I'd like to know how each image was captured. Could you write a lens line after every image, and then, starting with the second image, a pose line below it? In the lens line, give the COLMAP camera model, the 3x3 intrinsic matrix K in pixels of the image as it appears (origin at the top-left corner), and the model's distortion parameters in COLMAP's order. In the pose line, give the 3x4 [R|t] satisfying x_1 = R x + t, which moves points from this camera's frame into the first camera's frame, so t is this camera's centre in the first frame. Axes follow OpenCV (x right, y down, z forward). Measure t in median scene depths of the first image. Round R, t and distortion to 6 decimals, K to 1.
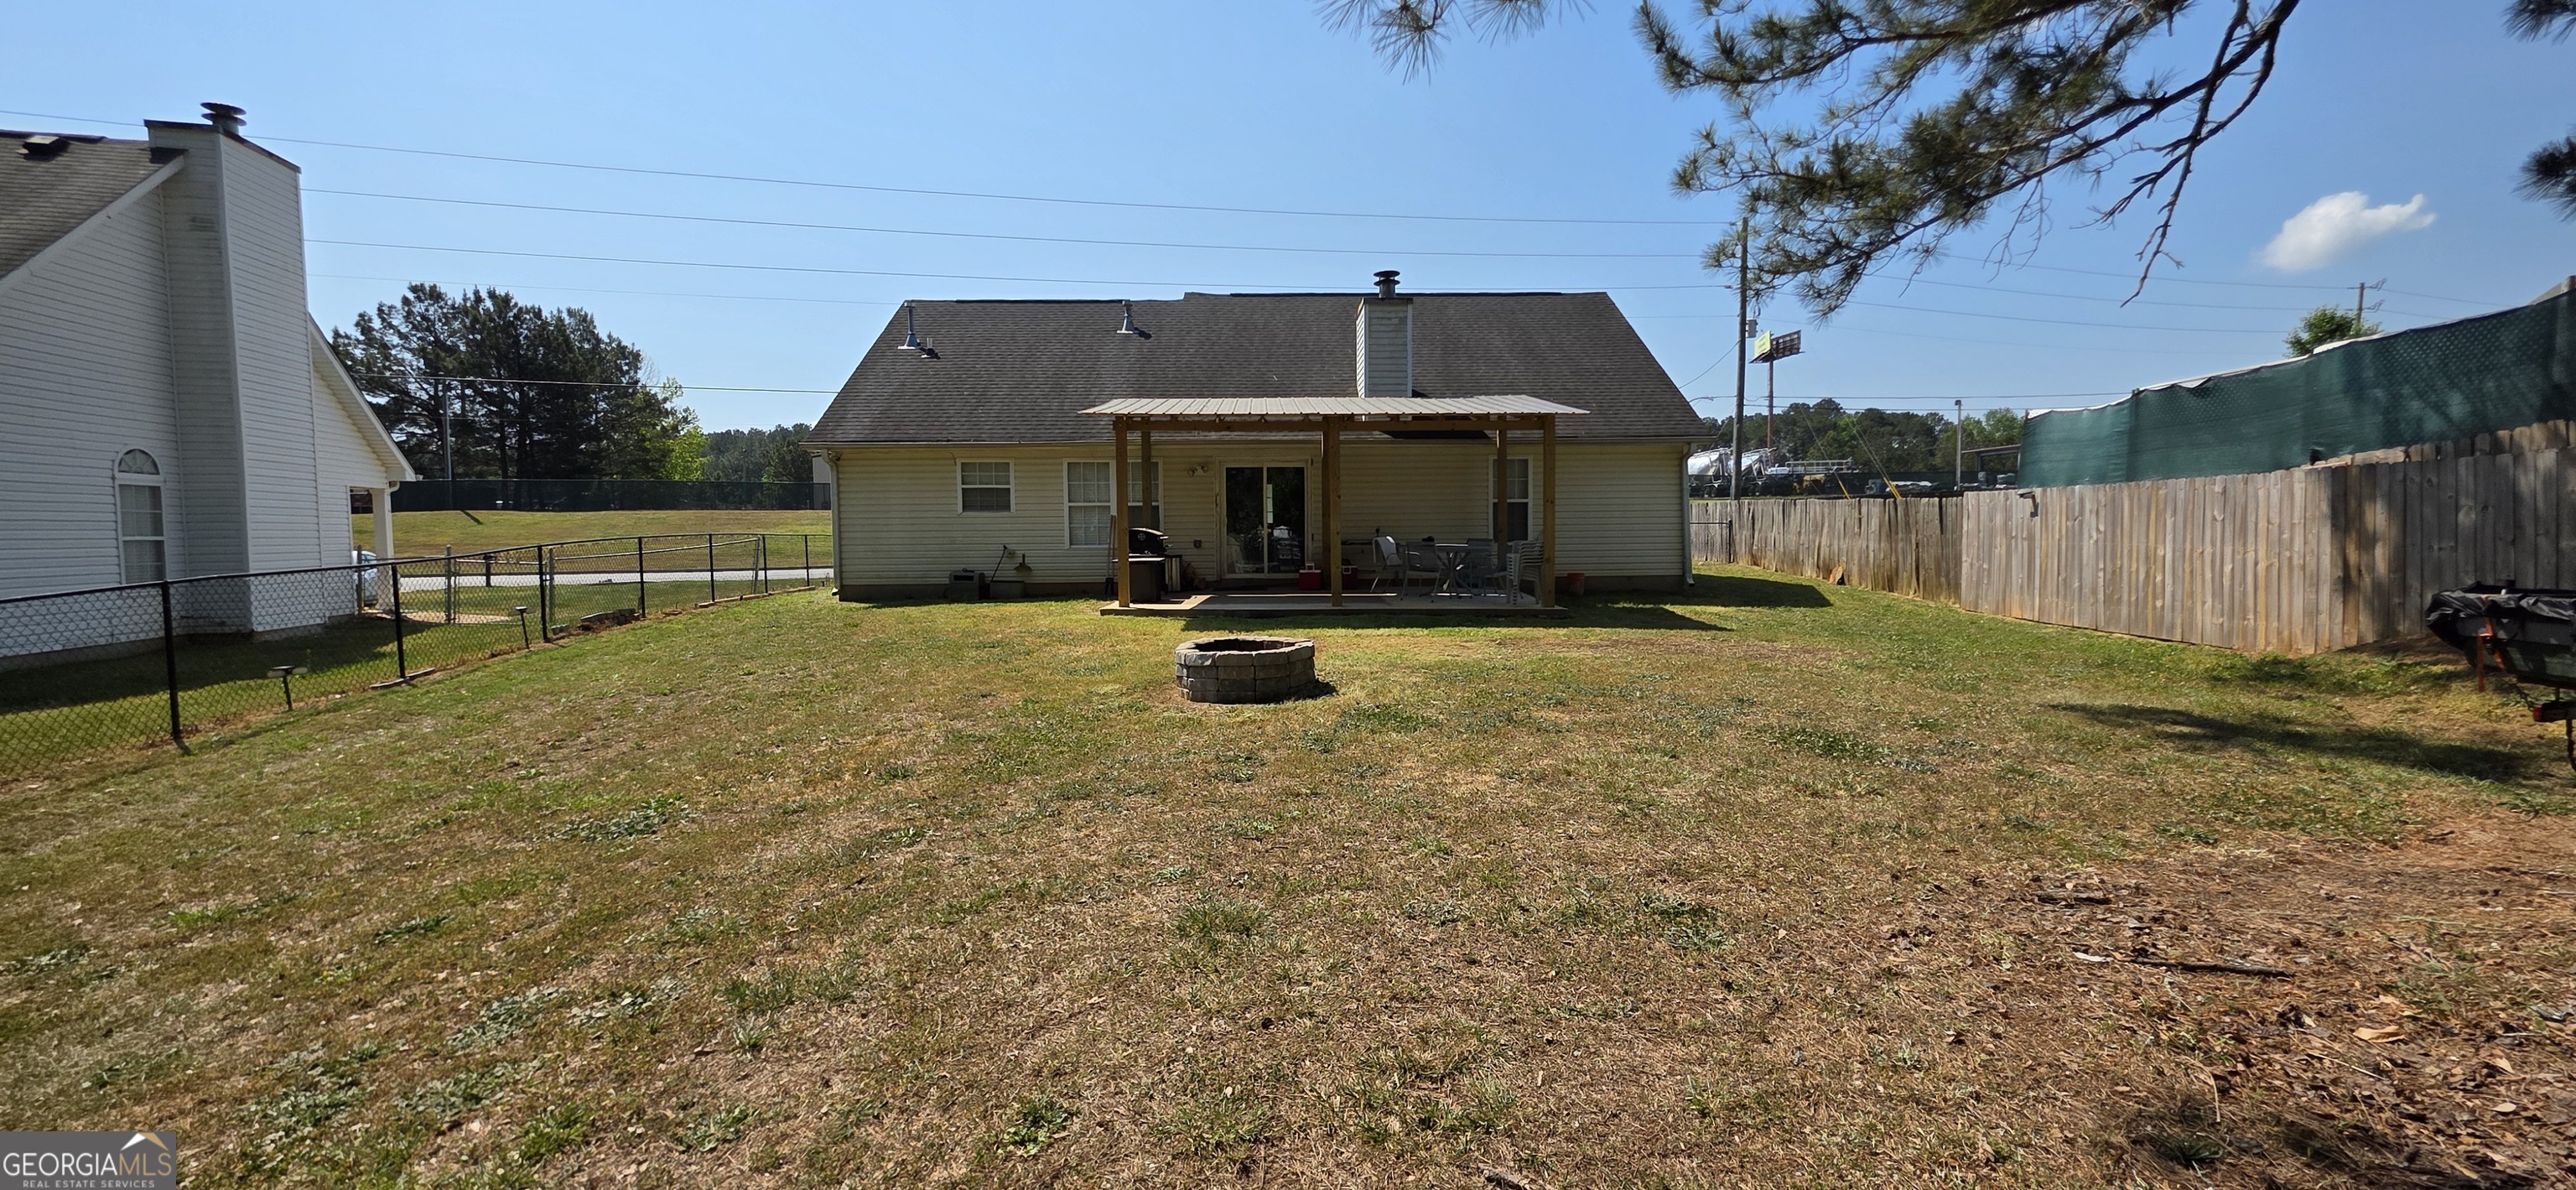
lens RADIAL K [[1029.6, 0, 1291.1], [0, 1029.6, 596.6], [0, 0, 1]] dist [-0.003452, 0.000877]
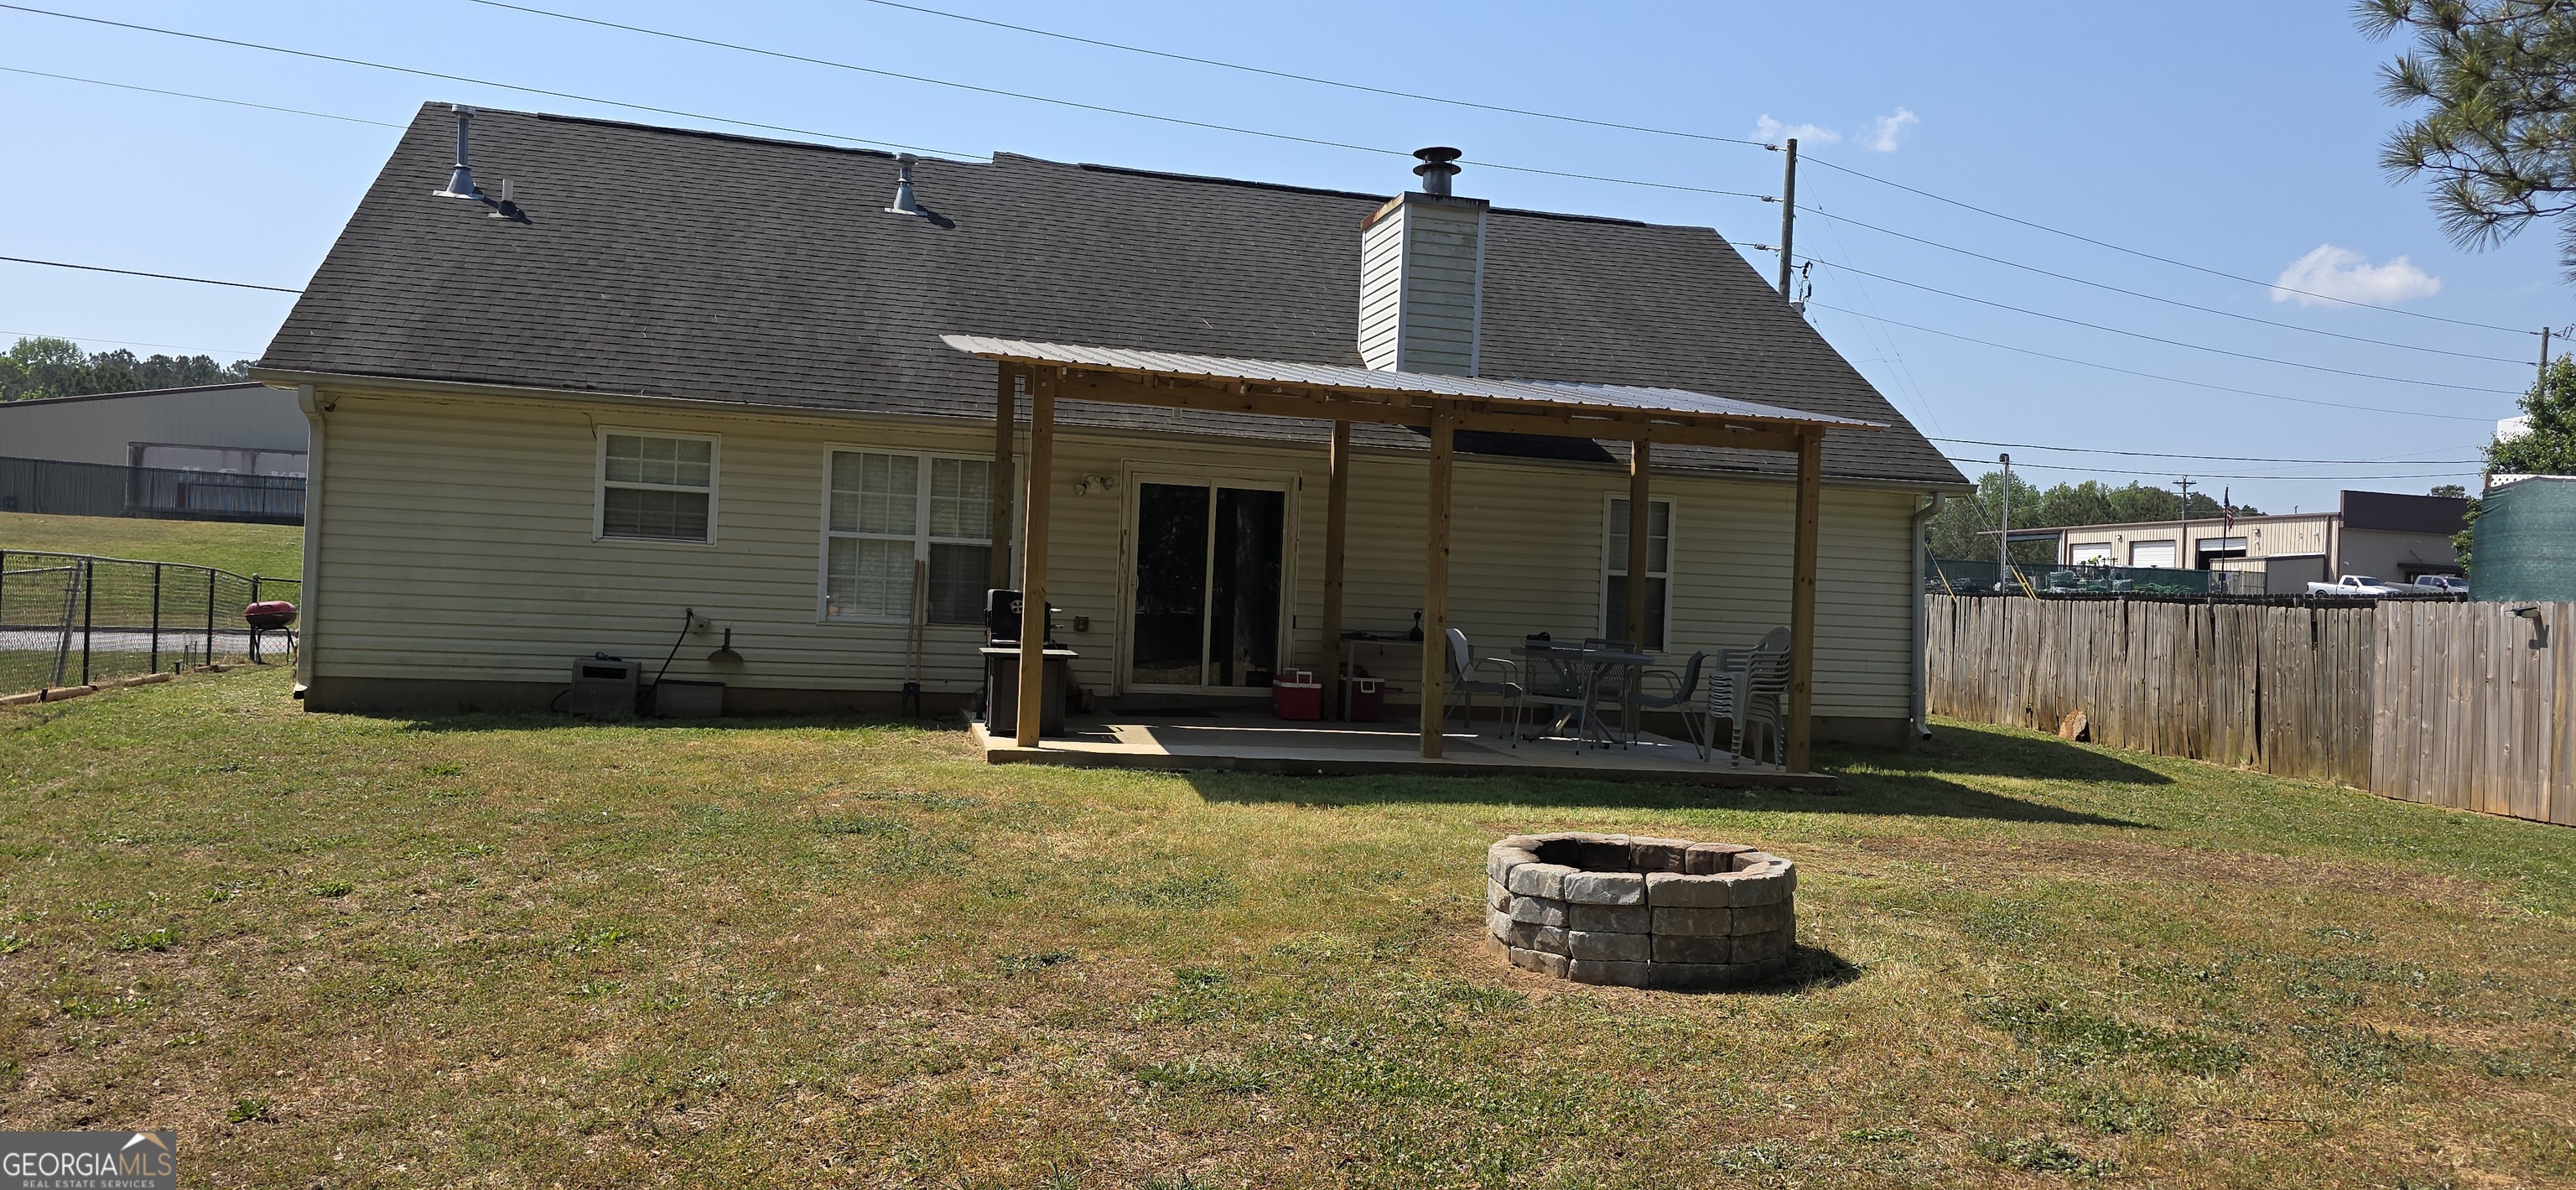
lens RADIAL K [[1739.9, 0, 1287.9], [0, 1739.9, 593.3], [0, 0, 1]] dist [0.031761, -0.001340]
pose [[0.971611, 0.052245, 0.230745, -0.193910], [-0.035181, 0.996375, -0.077459, -0.002868], [-0.233955, 0.067142, 0.969926, 0.126646]]
